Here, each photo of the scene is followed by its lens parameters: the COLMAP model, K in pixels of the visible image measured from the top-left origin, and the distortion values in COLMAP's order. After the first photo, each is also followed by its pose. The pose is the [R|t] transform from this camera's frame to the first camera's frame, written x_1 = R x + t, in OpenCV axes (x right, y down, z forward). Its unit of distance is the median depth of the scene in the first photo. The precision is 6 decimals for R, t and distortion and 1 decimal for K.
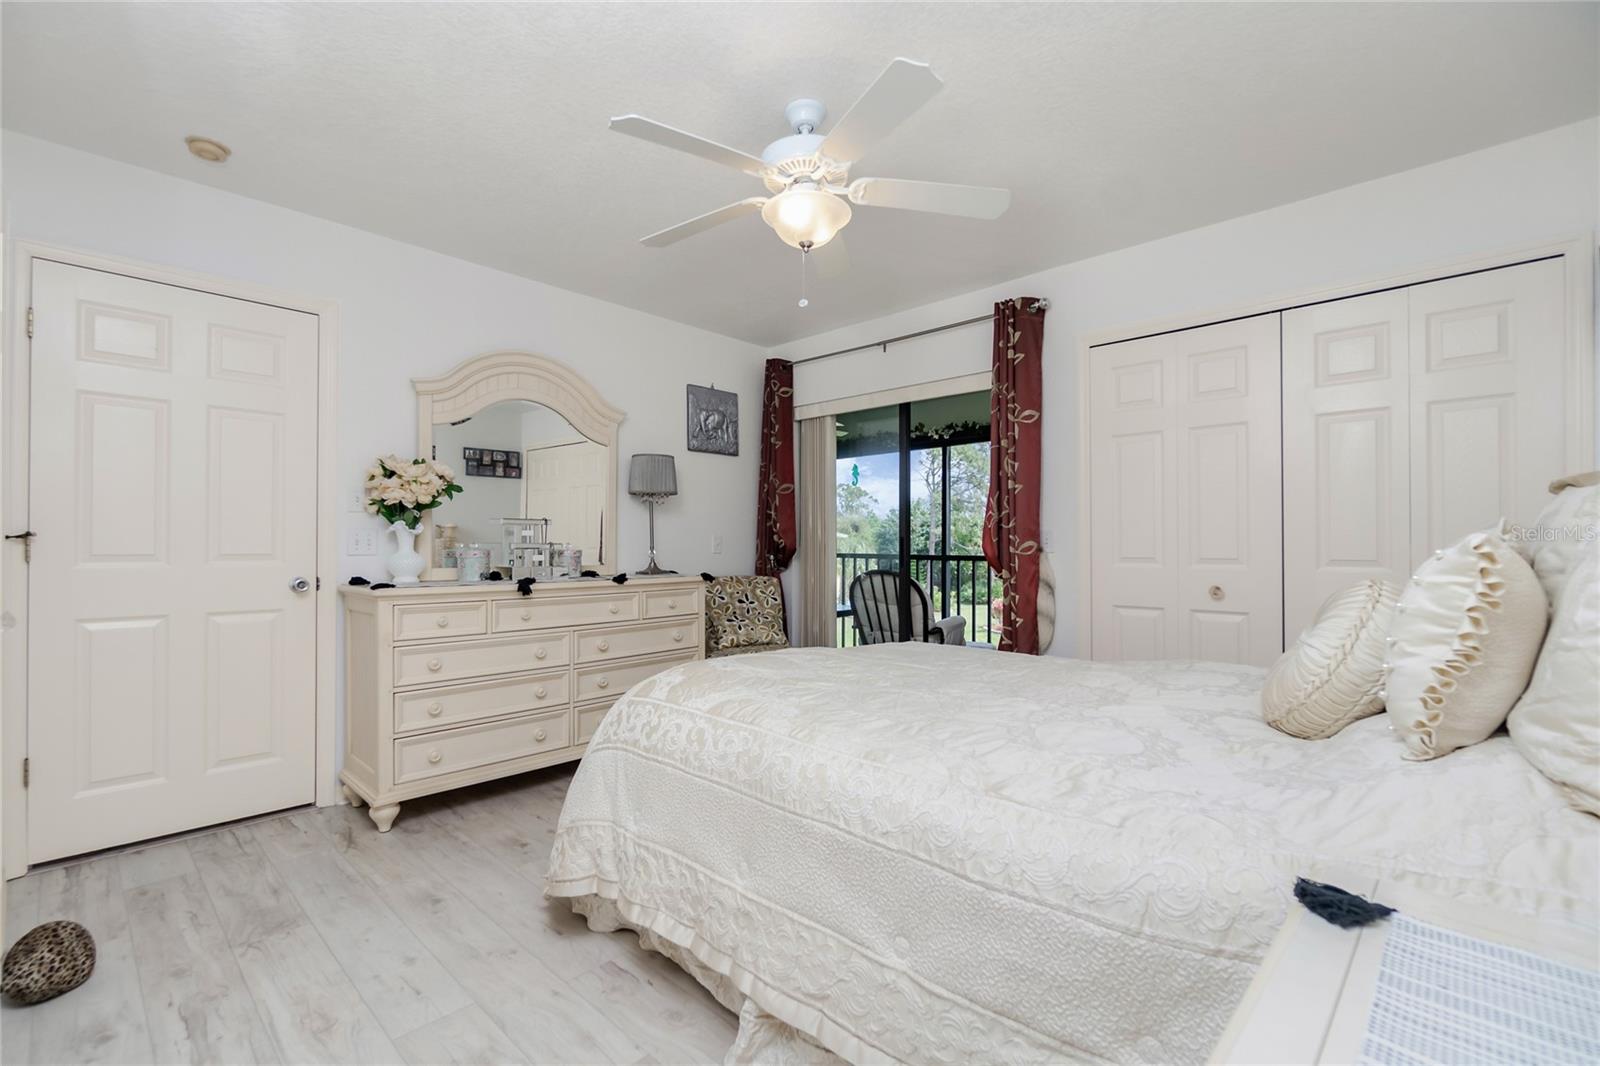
lens RADIAL K [[700.1, 0, 785.7], [0, 700.1, 539.5], [0, 0, 1]] dist [-0.001643, -0.000119]
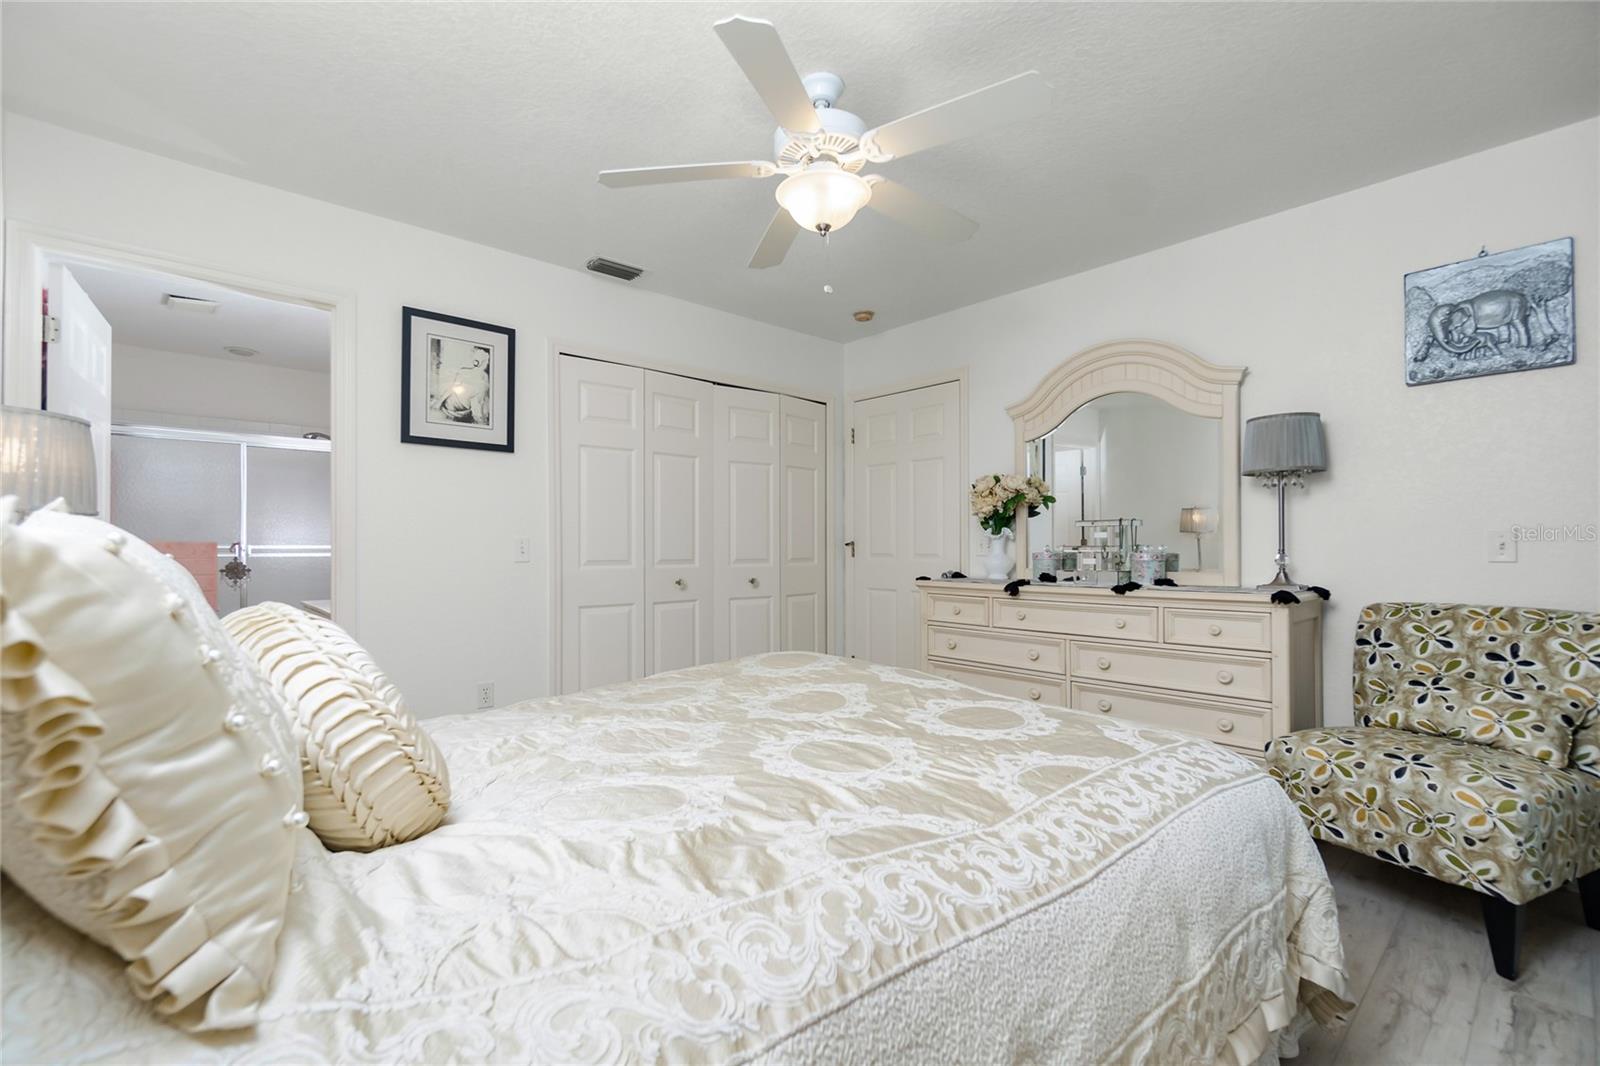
lens RADIAL K [[700.1, 0, 785.7], [0, 700.1, 539.5], [0, 0, 1]] dist [-0.001643, -0.000119]
pose [[-0.089114, -0.011919, -0.995950, 0.593322], [0.009751, 0.999870, -0.012839, 0.005262], [0.995974, -0.010855, -0.088987, 0.640304]]
